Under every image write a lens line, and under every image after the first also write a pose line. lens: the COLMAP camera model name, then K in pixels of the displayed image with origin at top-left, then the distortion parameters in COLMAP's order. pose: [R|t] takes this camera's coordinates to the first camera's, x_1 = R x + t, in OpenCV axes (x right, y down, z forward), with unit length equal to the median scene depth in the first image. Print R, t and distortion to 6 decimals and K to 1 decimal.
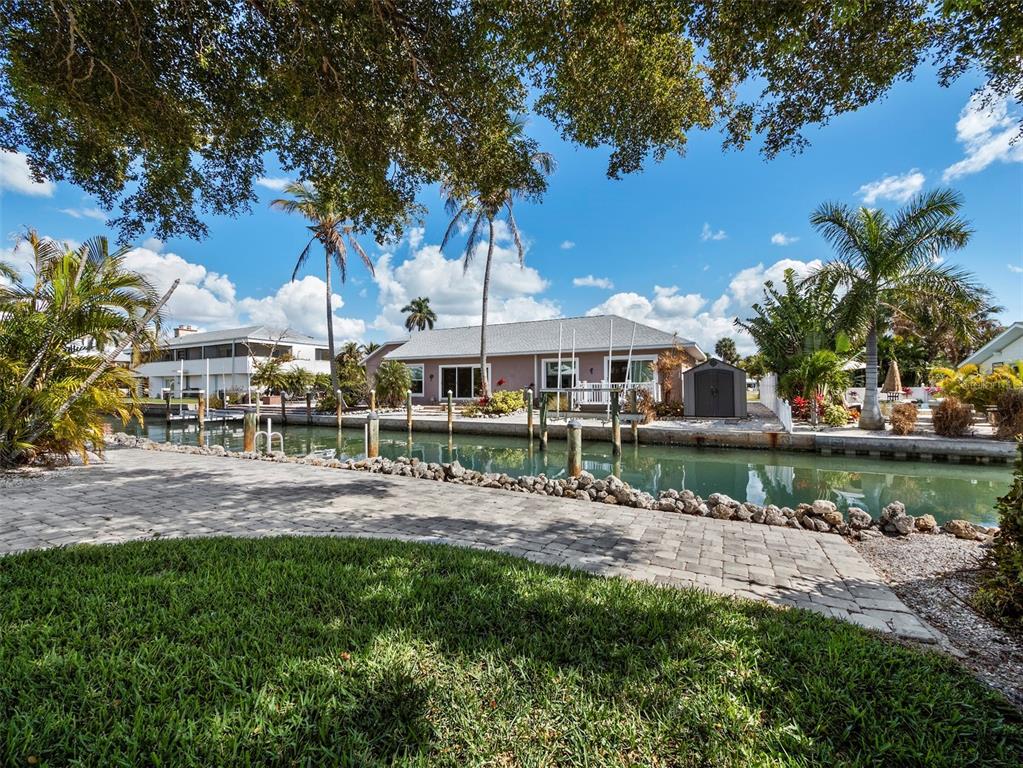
lens RADIAL K [[437.3, 0, 511.5], [0, 437.3, 384.0], [0, 0, 1]] dist [-0.003441, -0.000071]
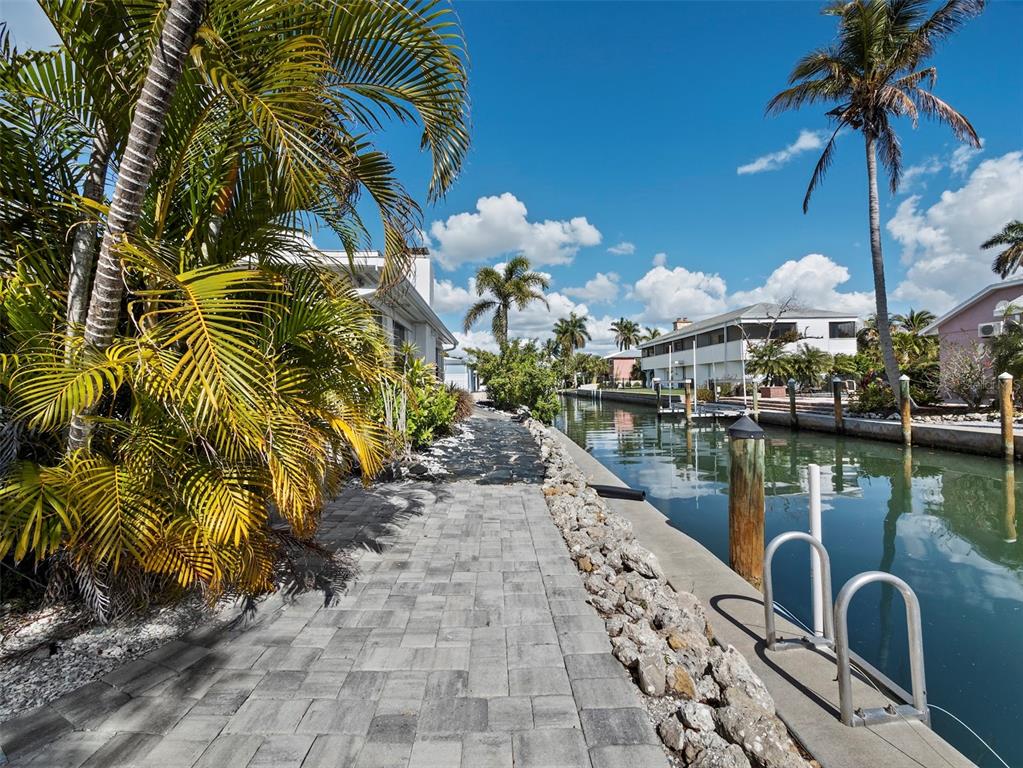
lens RADIAL K [[437.3, 0, 511.5], [0, 437.3, 384.0], [0, 0, 1]] dist [-0.003441, -0.000071]
pose [[0.514895, -0.007421, -0.857221, -0.135839], [0.025349, 0.999657, 0.006572, 0.006774], [0.856878, -0.025113, 0.514907, 0.226765]]
